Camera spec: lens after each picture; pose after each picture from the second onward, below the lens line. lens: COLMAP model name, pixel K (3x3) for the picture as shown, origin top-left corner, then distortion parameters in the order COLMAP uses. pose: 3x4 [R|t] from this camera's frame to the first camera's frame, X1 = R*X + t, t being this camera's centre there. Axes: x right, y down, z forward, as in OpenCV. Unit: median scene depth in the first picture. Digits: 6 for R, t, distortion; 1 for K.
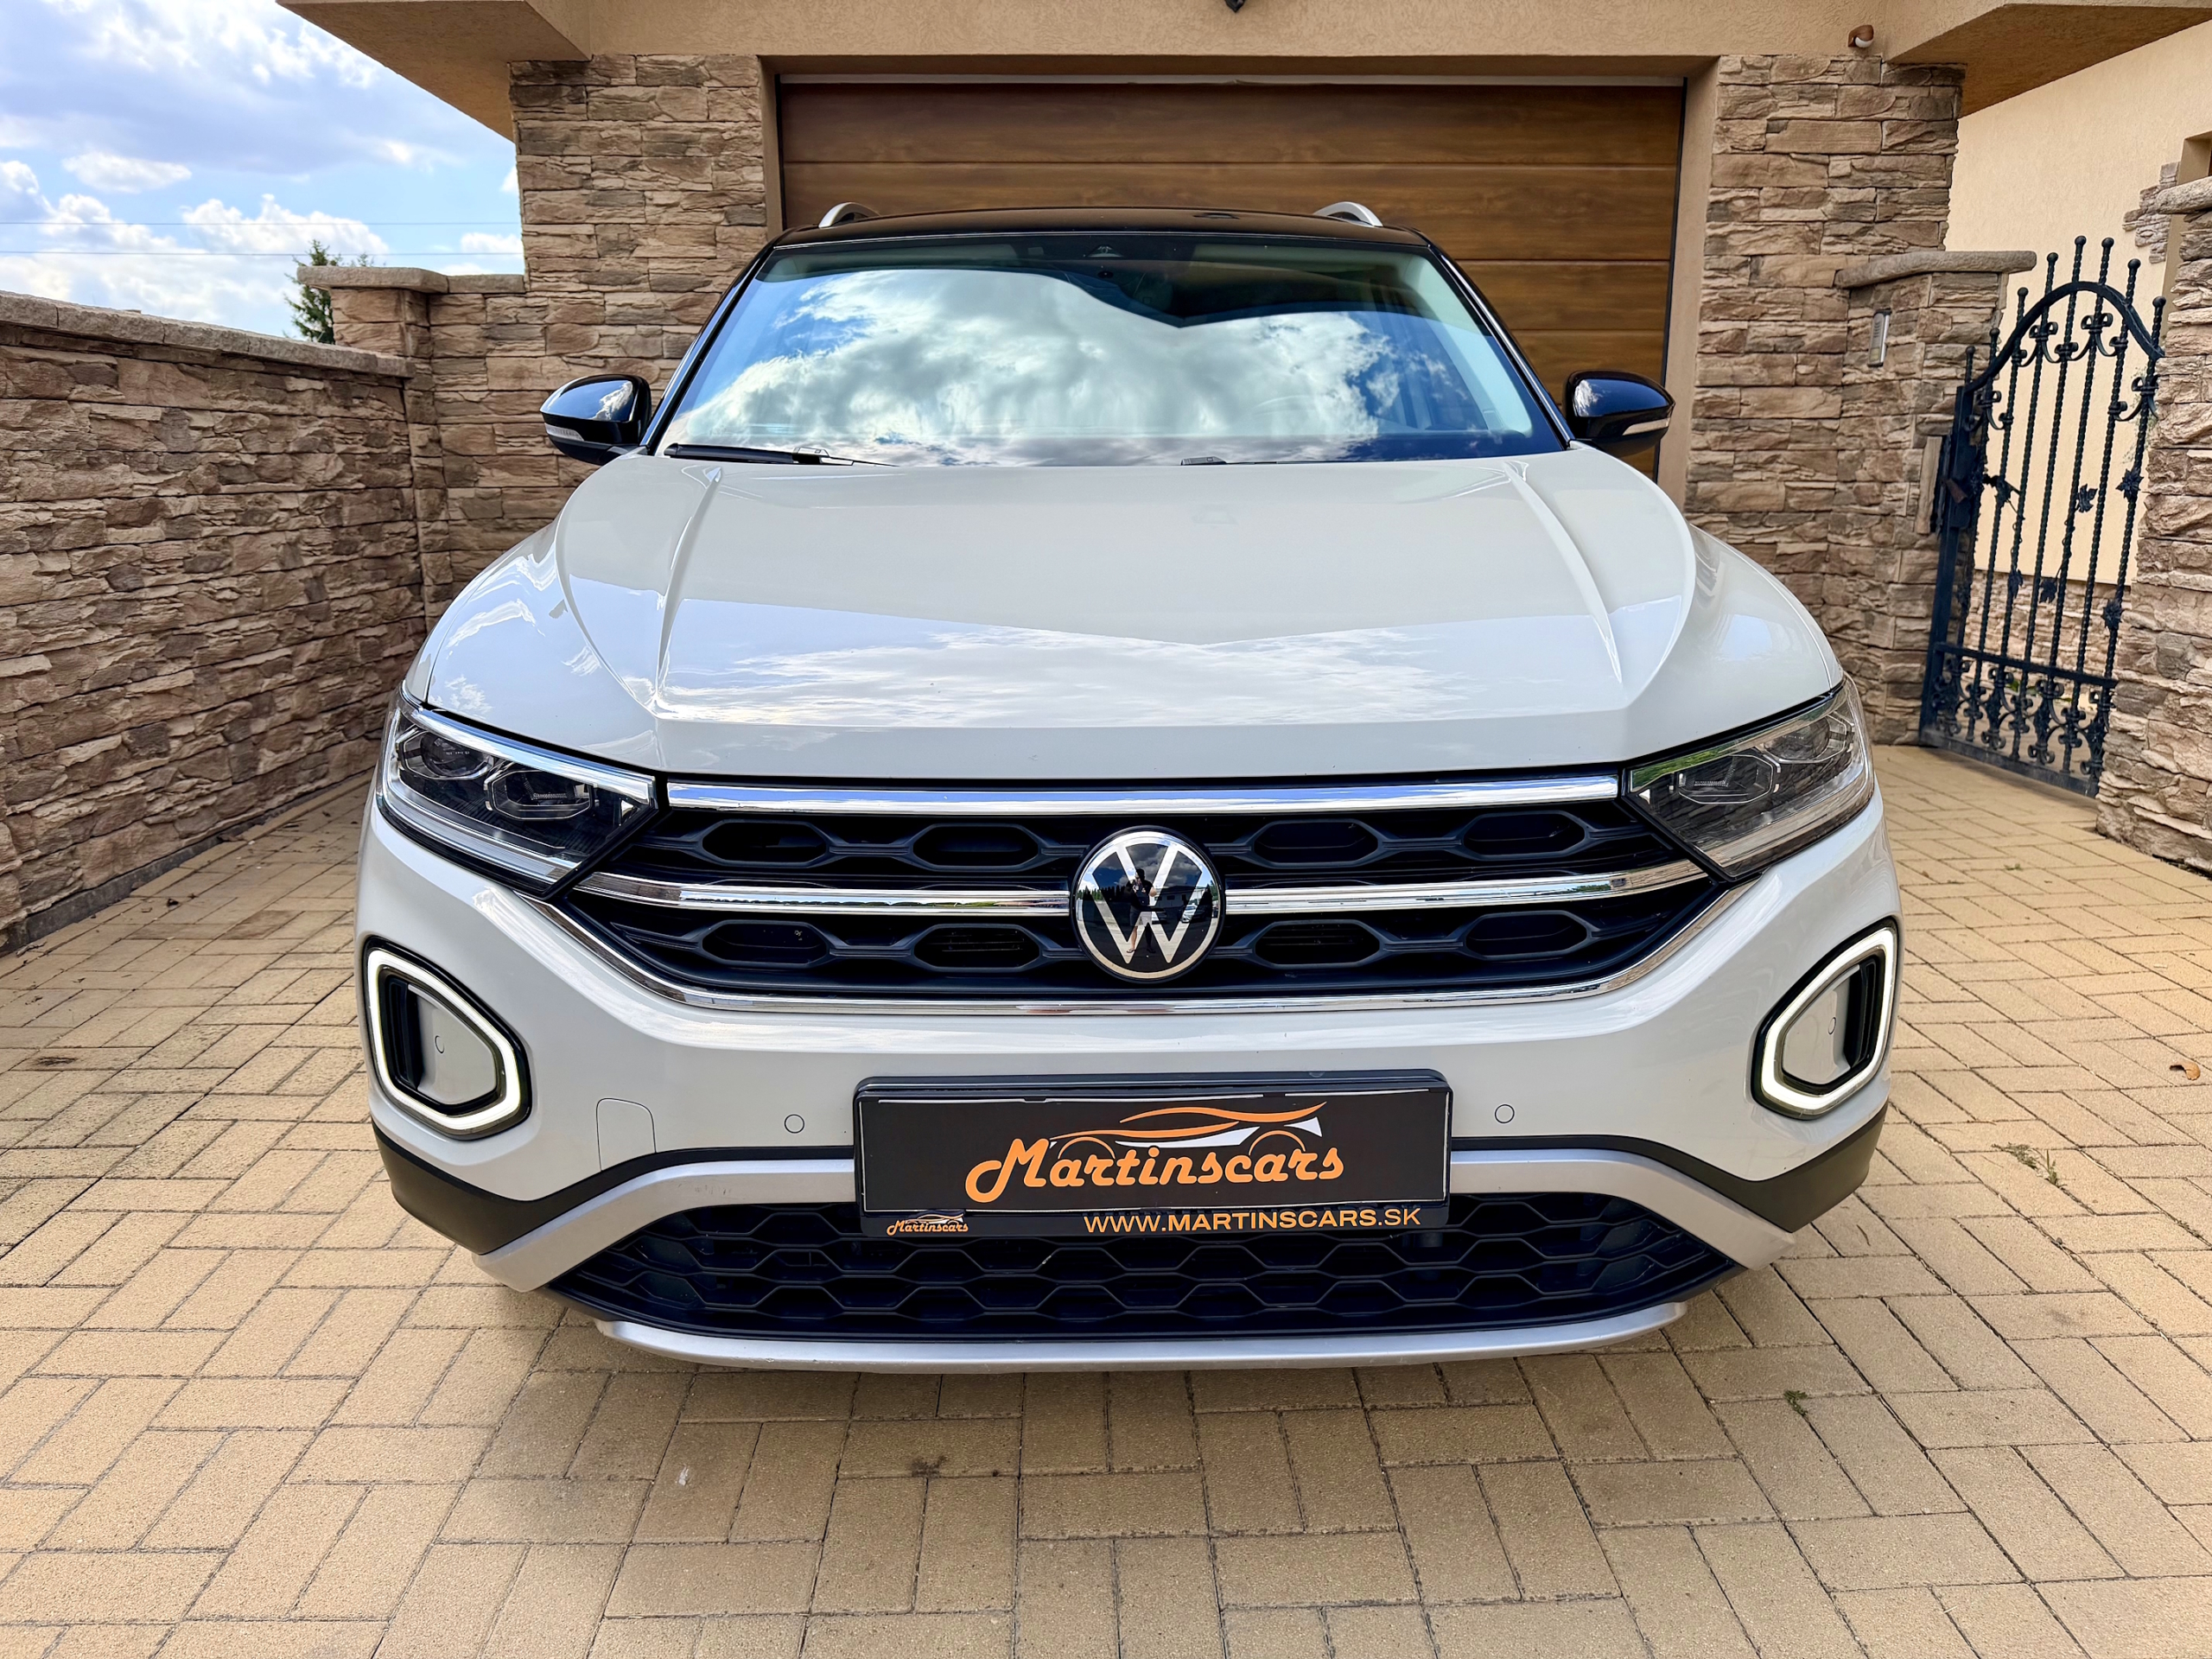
lens RADIAL K [[1607.1, 0, 1106.0], [0, 1607.1, 829.5], [0, 0, 1]] dist [0.004923, -0.006905]
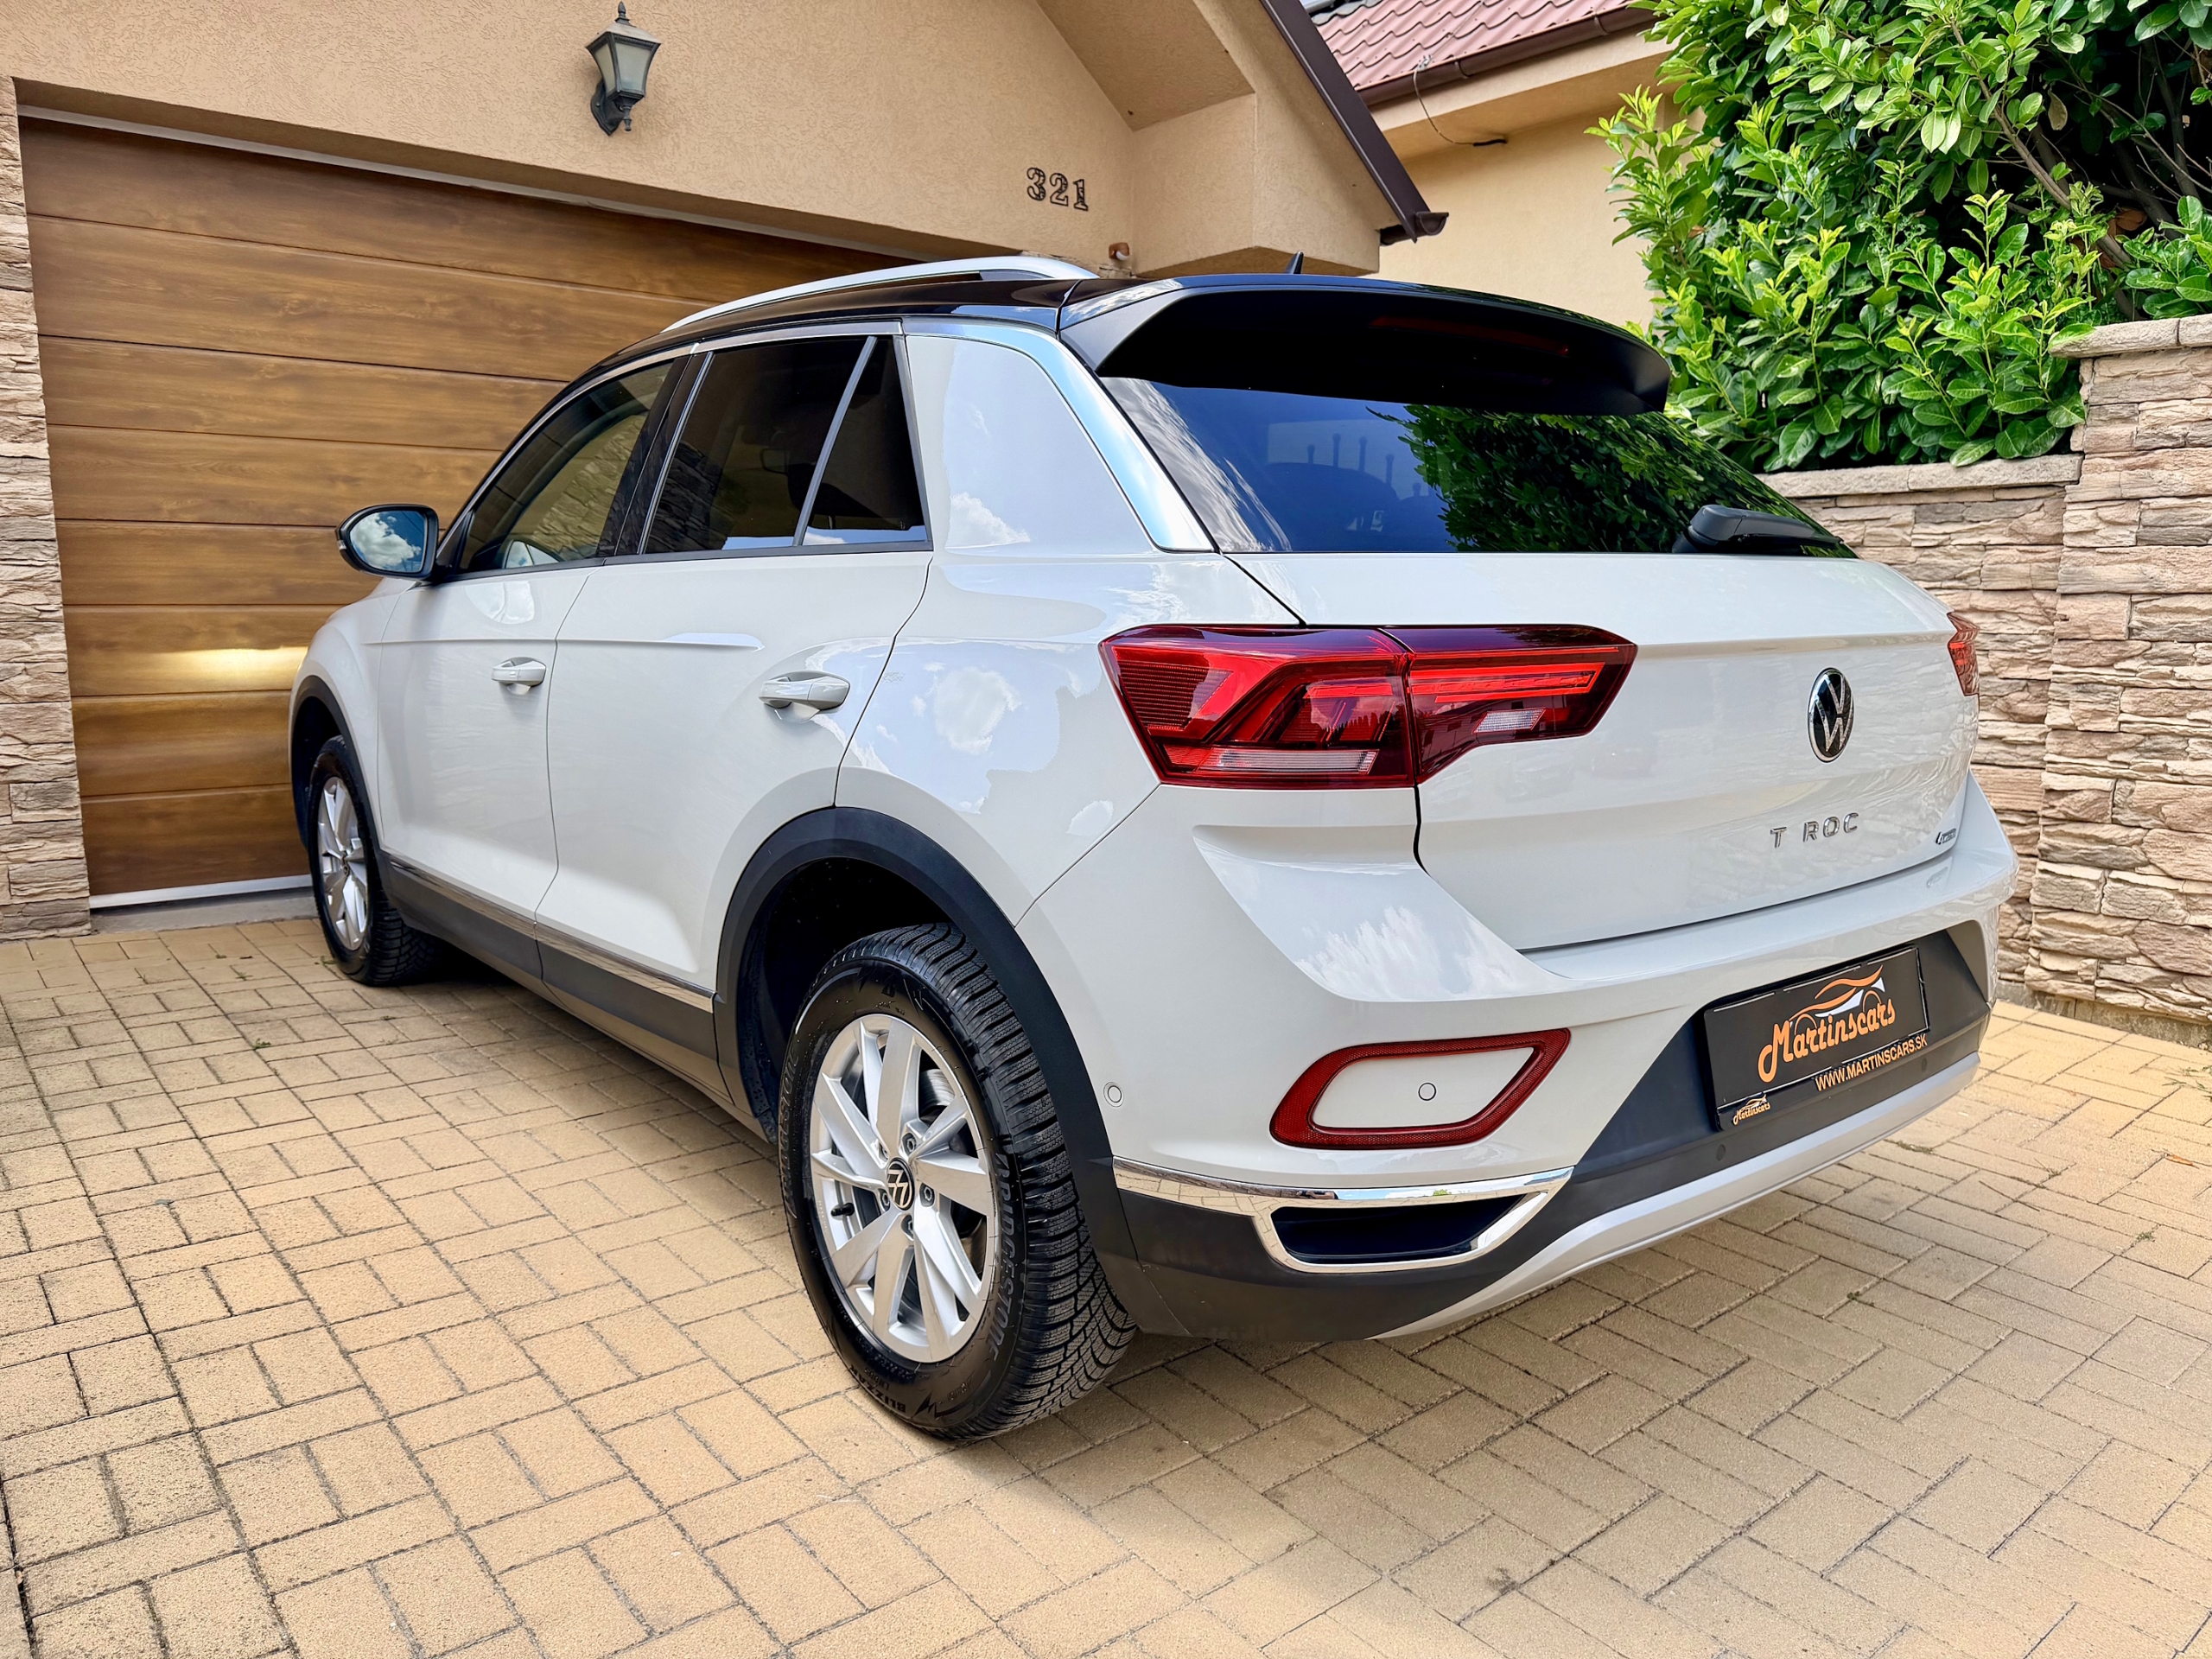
lens RADIAL K [[1603.0, 0, 1112.4], [0, 1603.0, 828.0], [0, 0, 1]] dist [0.006834, -0.008988]
pose [[0.783327, -0.083562, 0.615968, -0.332994], [0.131296, 0.990809, -0.032556, -0.027897], [-0.607586, 0.106376, 0.787098, 0.111549]]
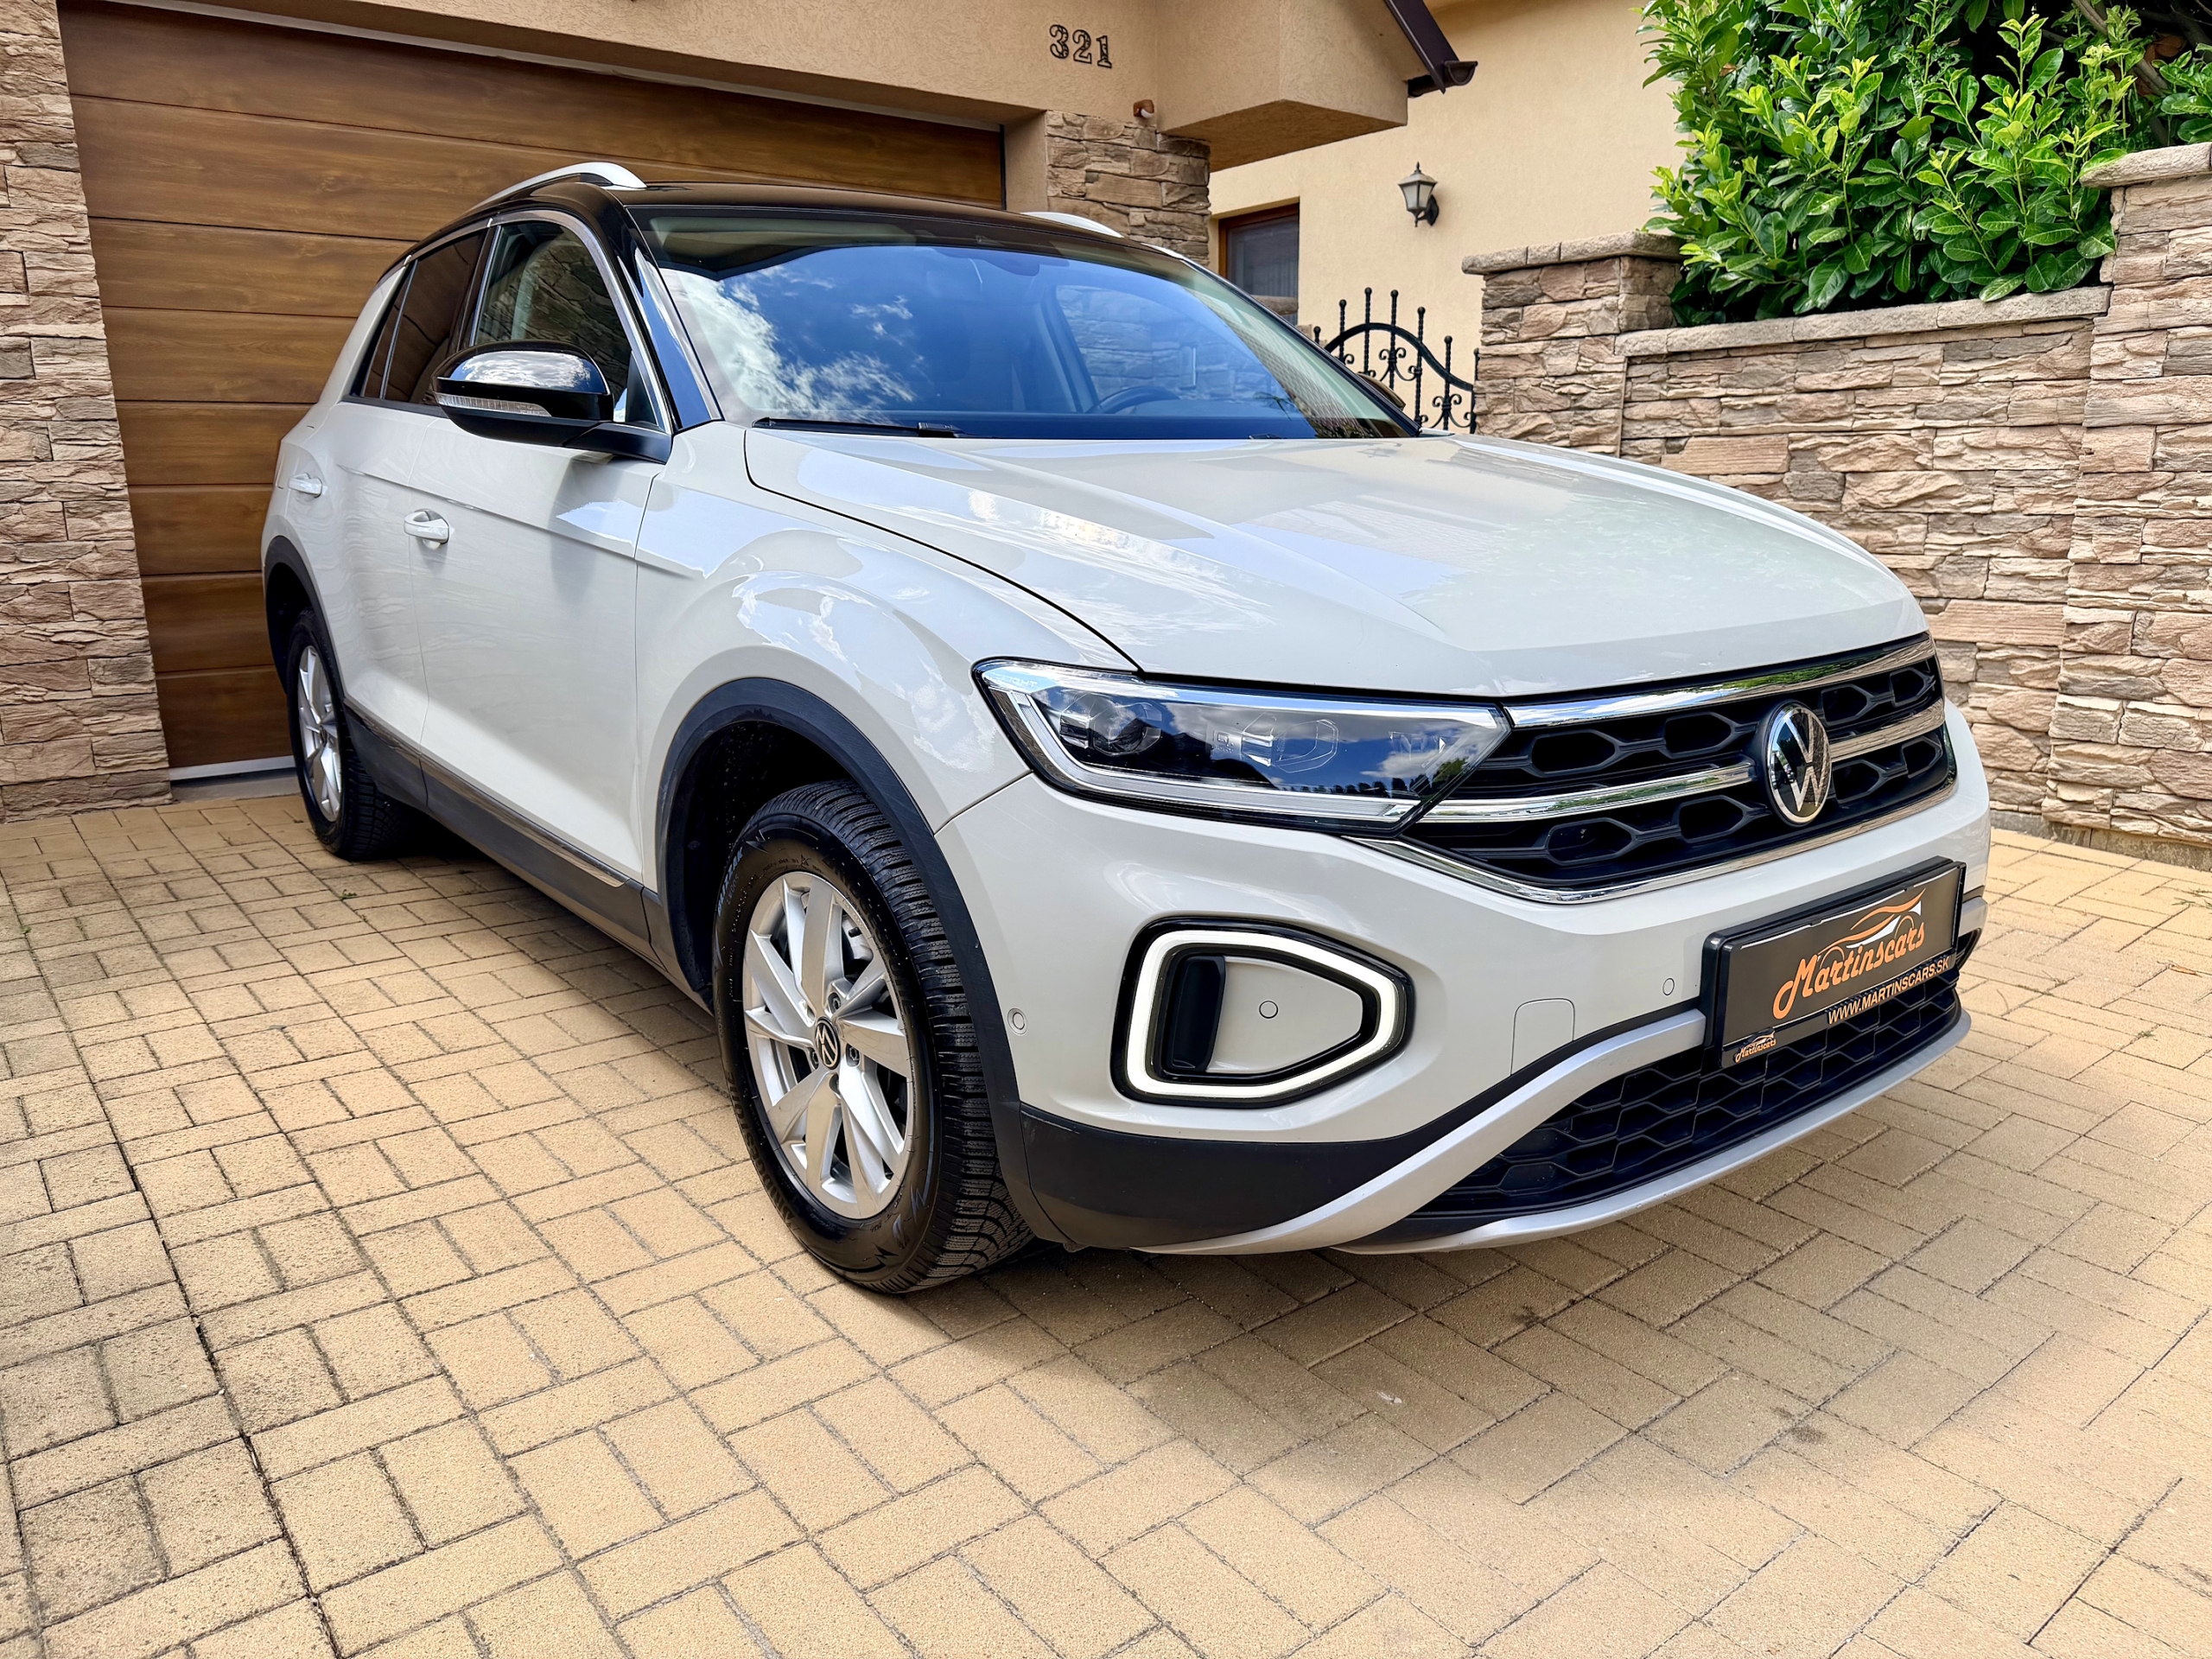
lens RADIAL K [[1602.4, 0, 1109.5], [0, 1602.4, 837.5], [0, 0, 1]] dist [0.004413, -0.006803]
pose [[0.793037, -0.141043, 0.592620, -0.356409], [0.148176, 0.988272, 0.036921, -0.006992], [-0.590877, 0.058532, 0.804635, 0.095663]]
